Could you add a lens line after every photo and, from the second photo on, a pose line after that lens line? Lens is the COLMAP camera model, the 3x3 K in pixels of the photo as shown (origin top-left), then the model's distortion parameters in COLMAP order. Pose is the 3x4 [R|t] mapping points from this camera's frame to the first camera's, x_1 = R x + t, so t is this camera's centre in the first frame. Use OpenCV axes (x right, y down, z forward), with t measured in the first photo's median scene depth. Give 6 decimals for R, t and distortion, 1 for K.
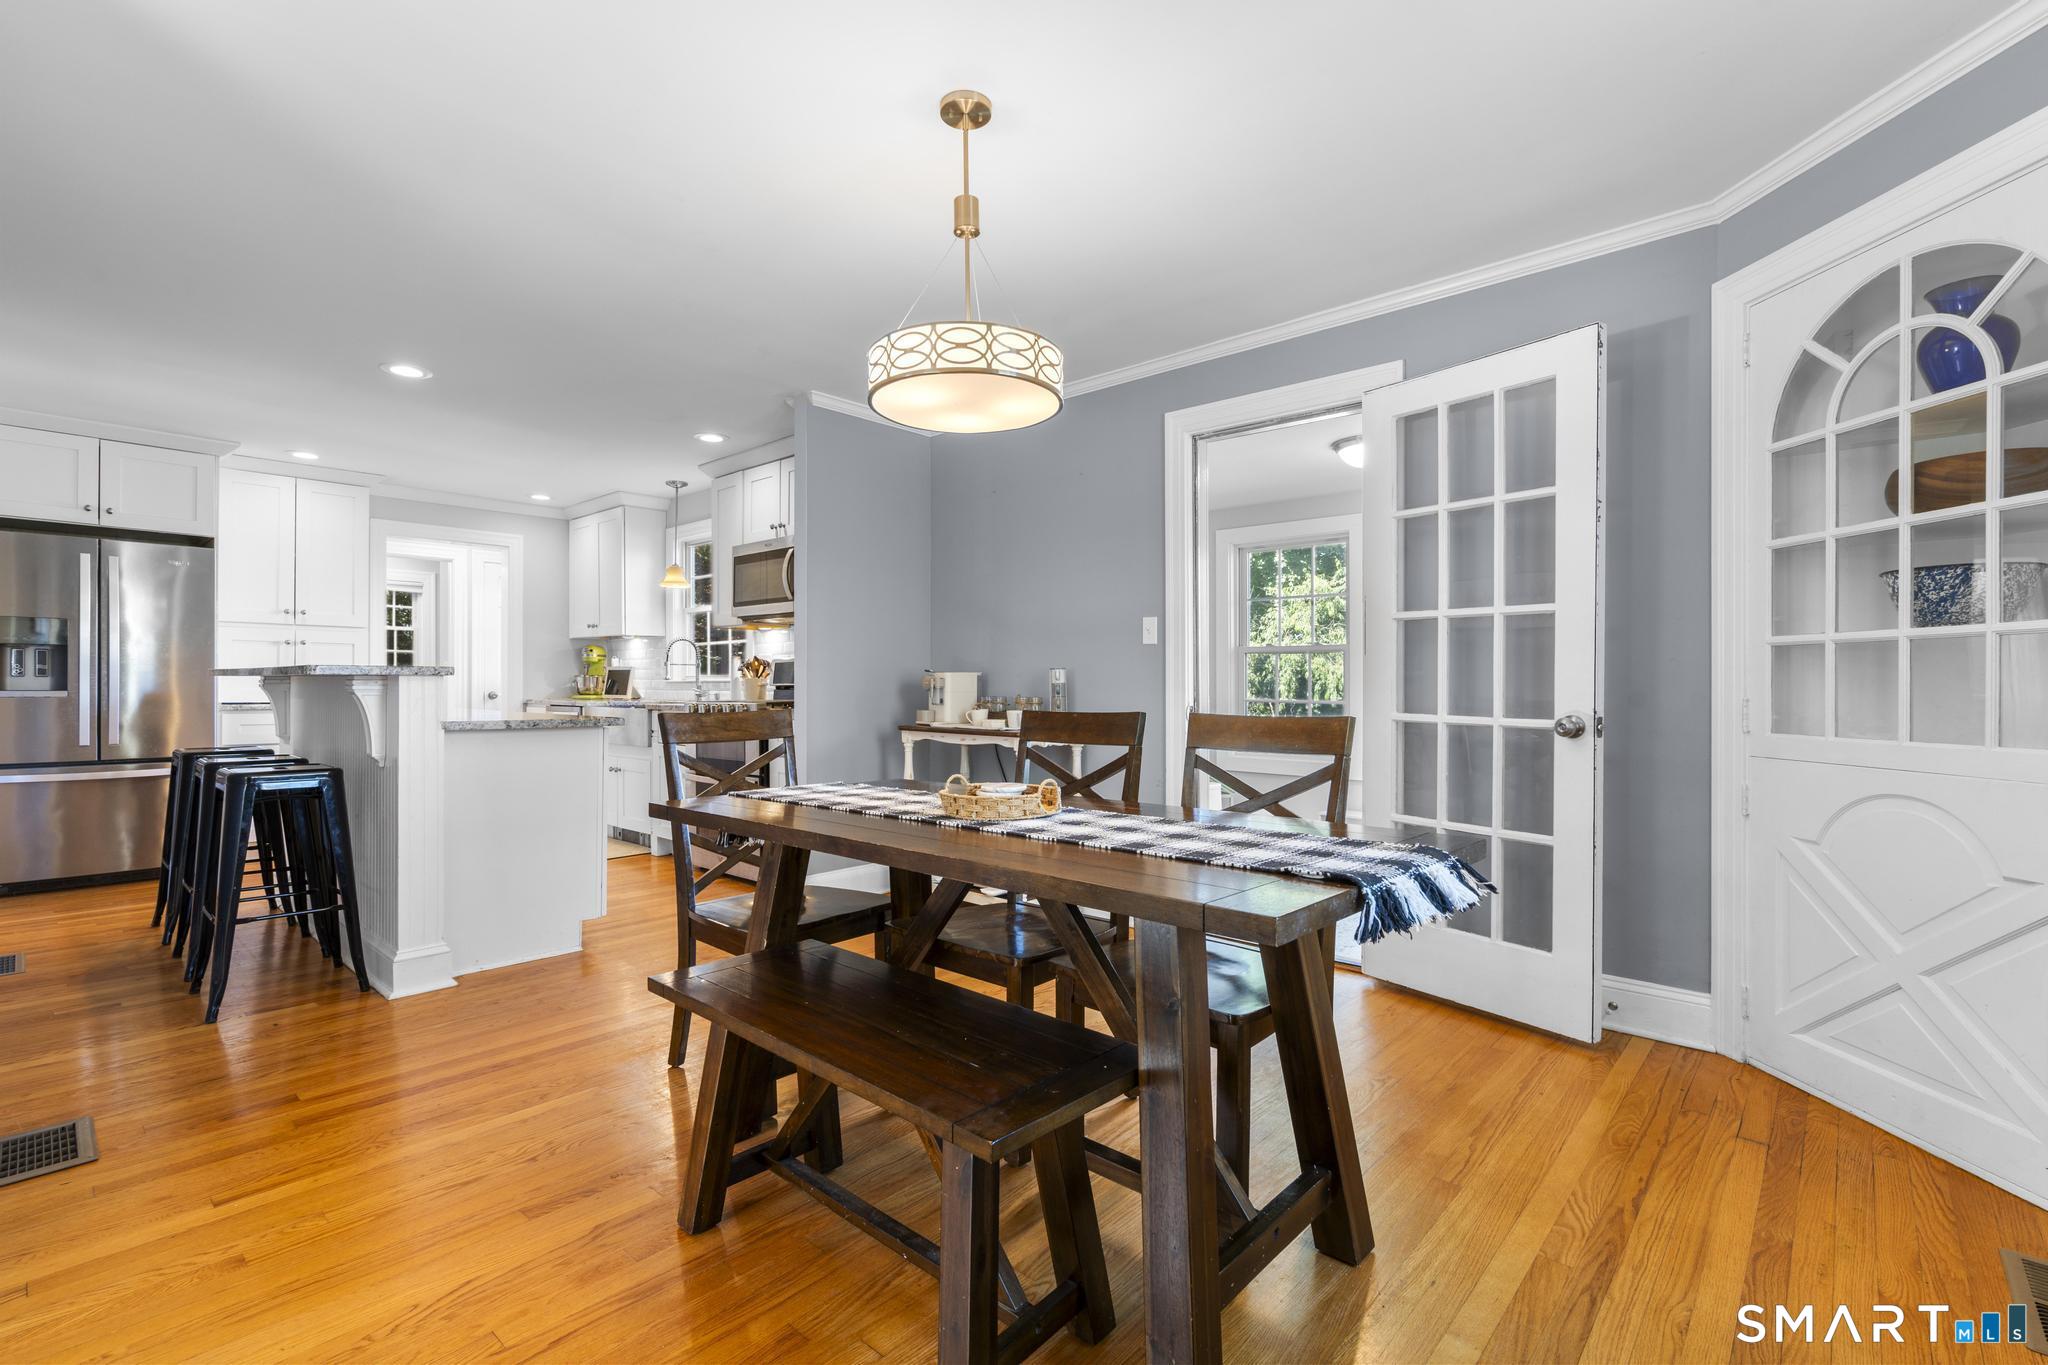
lens RADIAL K [[919.1, 0, 1028.9], [0, 919.1, 688.3], [0, 0, 1]] dist [-0.005955, -0.000697]
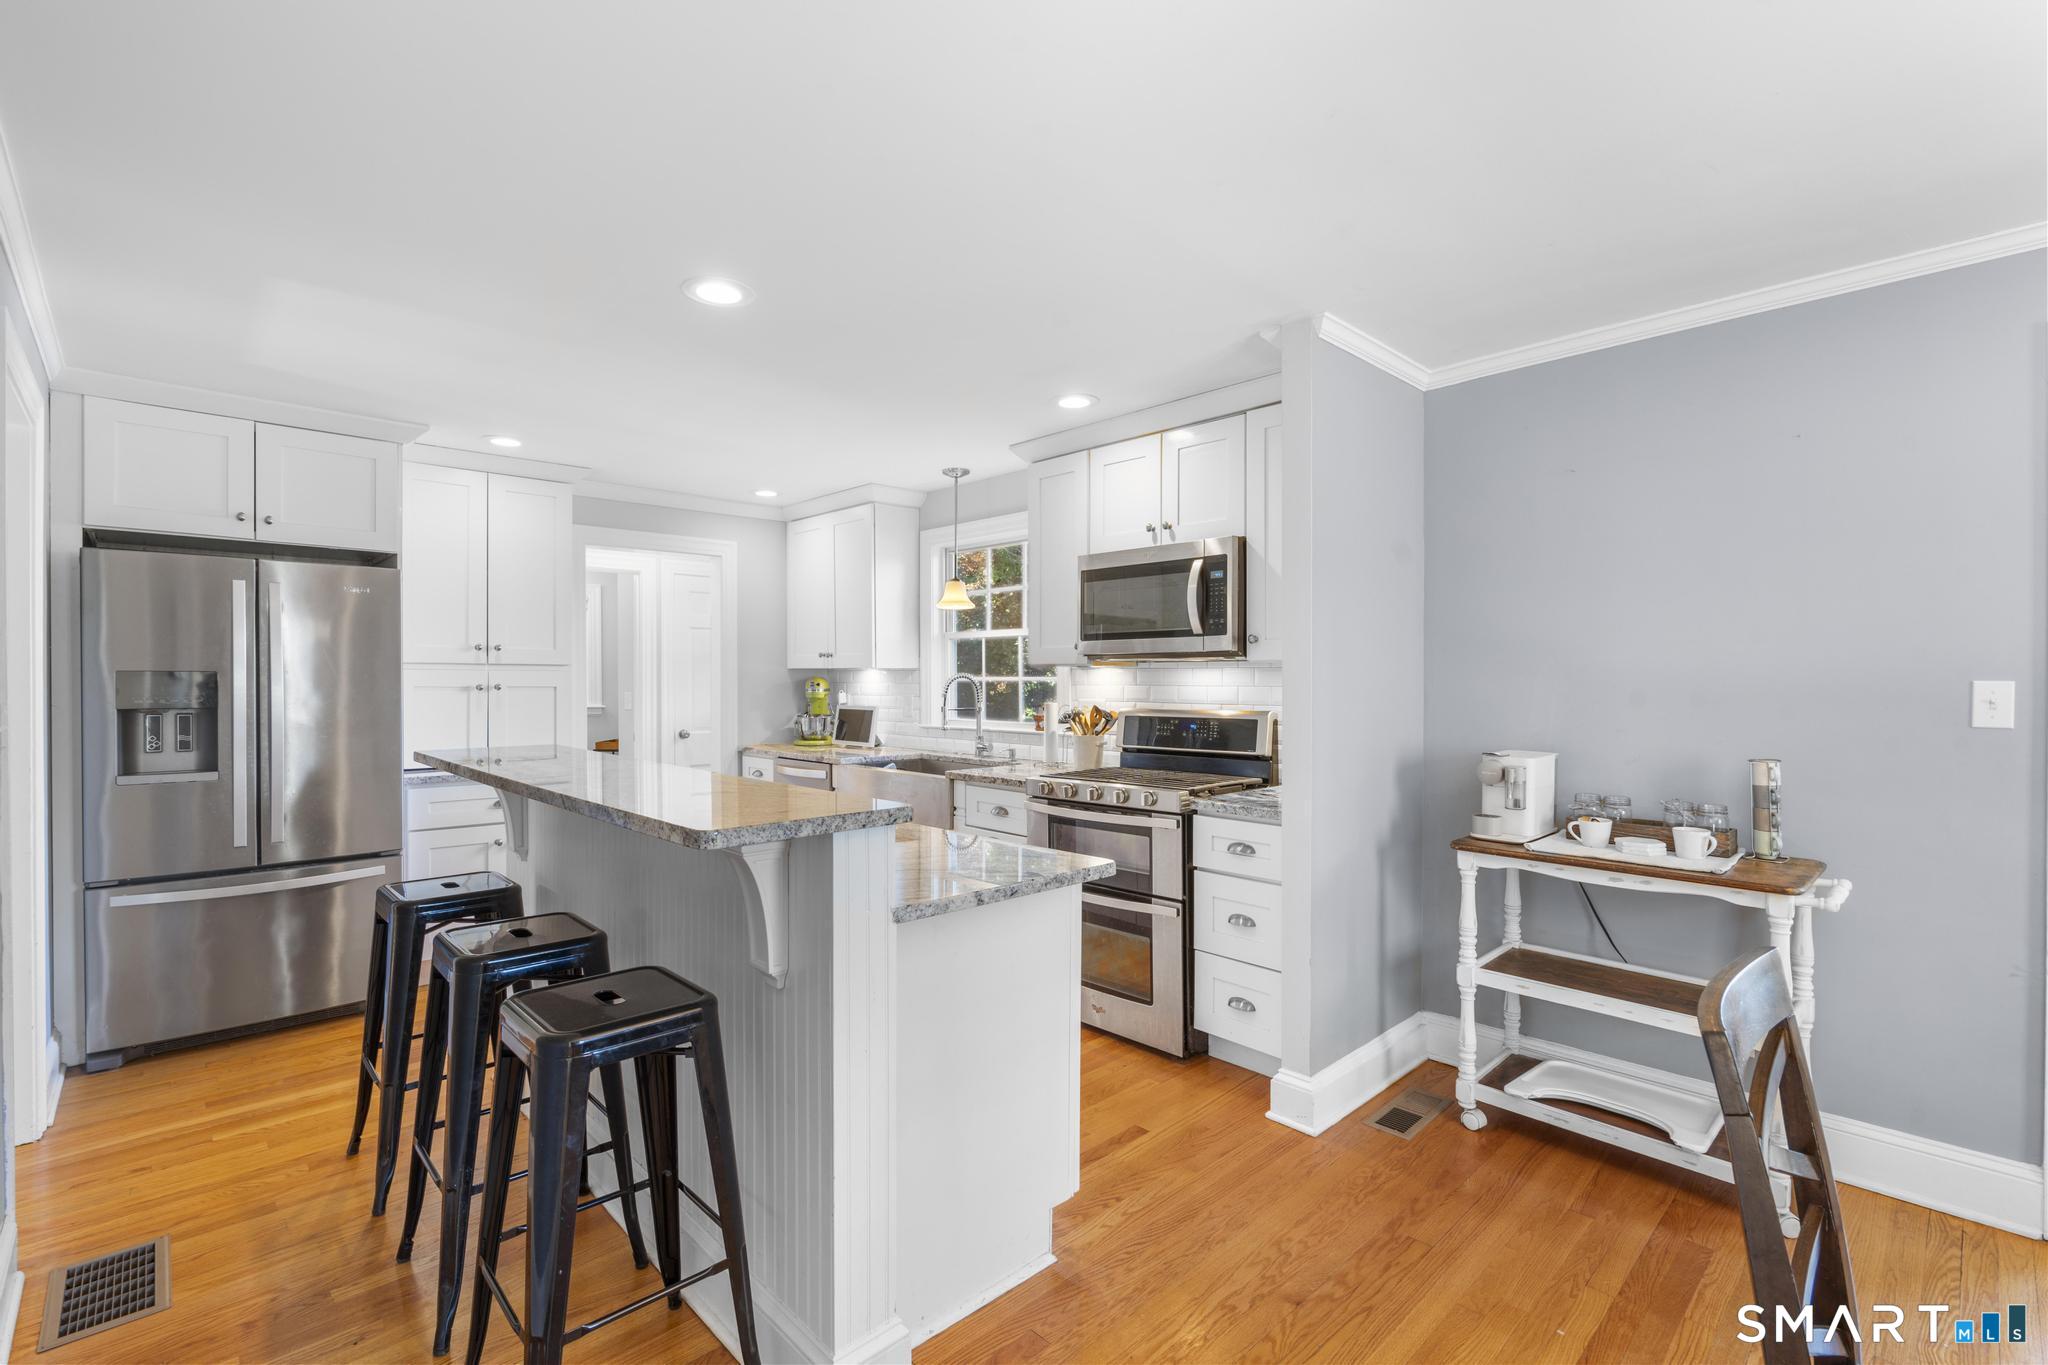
lens RADIAL K [[919.1, 0, 1020.2], [0, 919.1, 682.7], [0, 0, 1]] dist [-0.005955, -0.000697]
pose [[0.996912, -0.001930, -0.078500, -0.322304], [0.002045, 0.999997, 0.001383, -0.058908], [0.078498, -0.001539, 0.996913, 0.291173]]
